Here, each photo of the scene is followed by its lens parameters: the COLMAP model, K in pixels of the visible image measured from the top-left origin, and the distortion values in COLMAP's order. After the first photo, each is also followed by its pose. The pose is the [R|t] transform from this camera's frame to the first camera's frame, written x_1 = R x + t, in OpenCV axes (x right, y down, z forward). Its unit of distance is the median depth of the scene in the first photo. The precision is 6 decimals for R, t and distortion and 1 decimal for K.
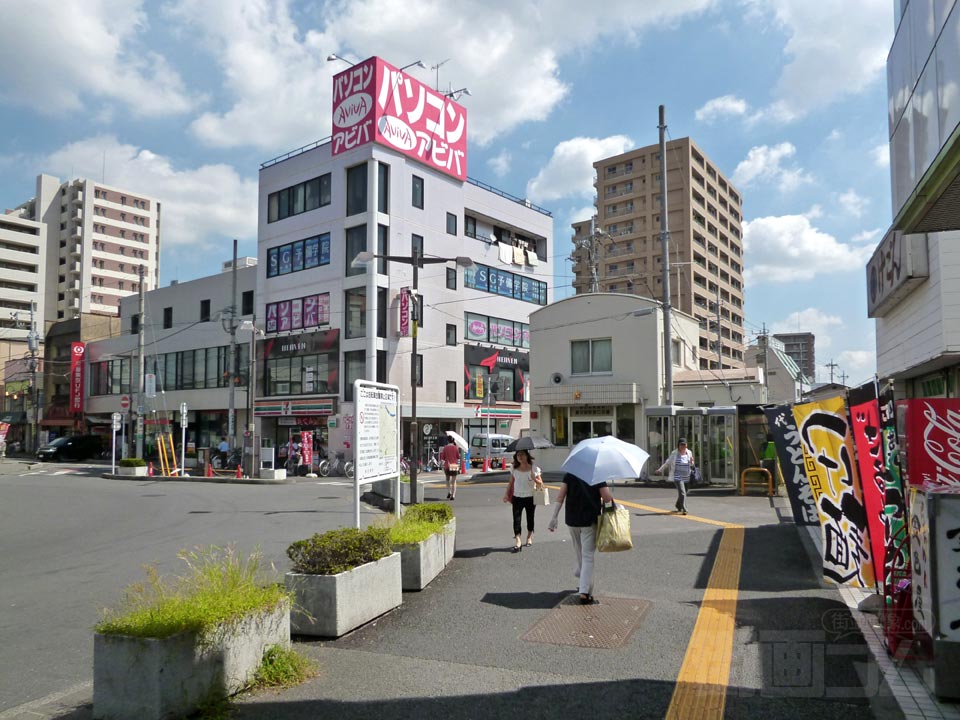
lens RADIAL K [[786.1, 0, 479.9], [0, 786.1, 392.5], [0, 0, 1]] dist [-0.064852, 0.008758]
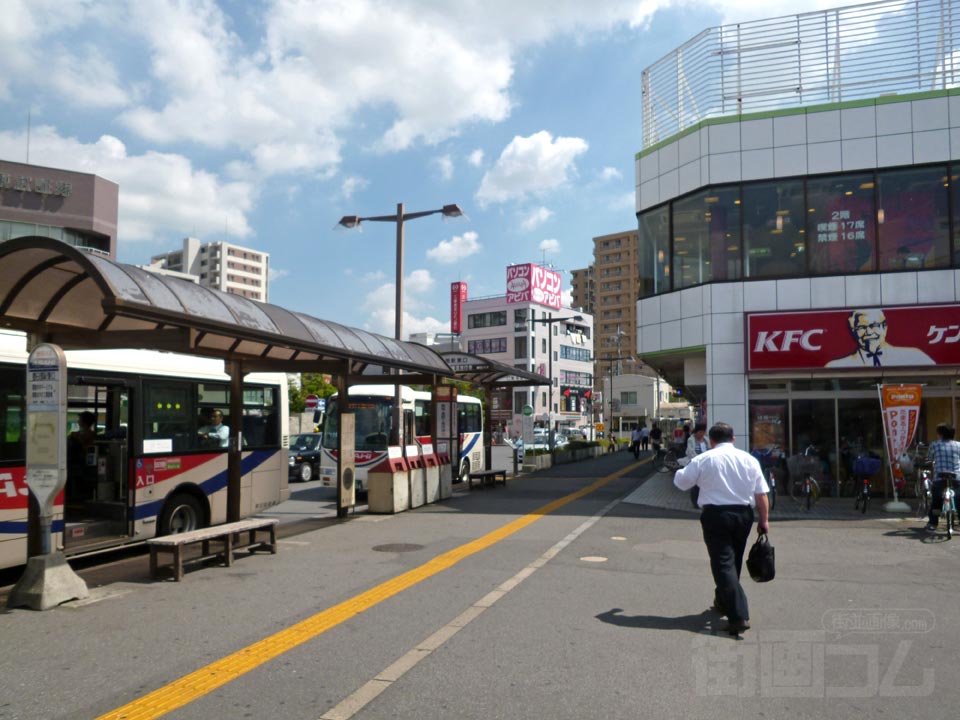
lens RADIAL K [[786.1, 0, 479.9], [0, 786.1, 392.5], [0, 0, 1]] dist [-0.064852, 0.008758]
pose [[0.999027, 0.002464, 0.044041, -0.338441], [-0.002664, 0.999986, 0.004479, -0.053295], [-0.044029, -0.004591, 0.999020, -1.153322]]
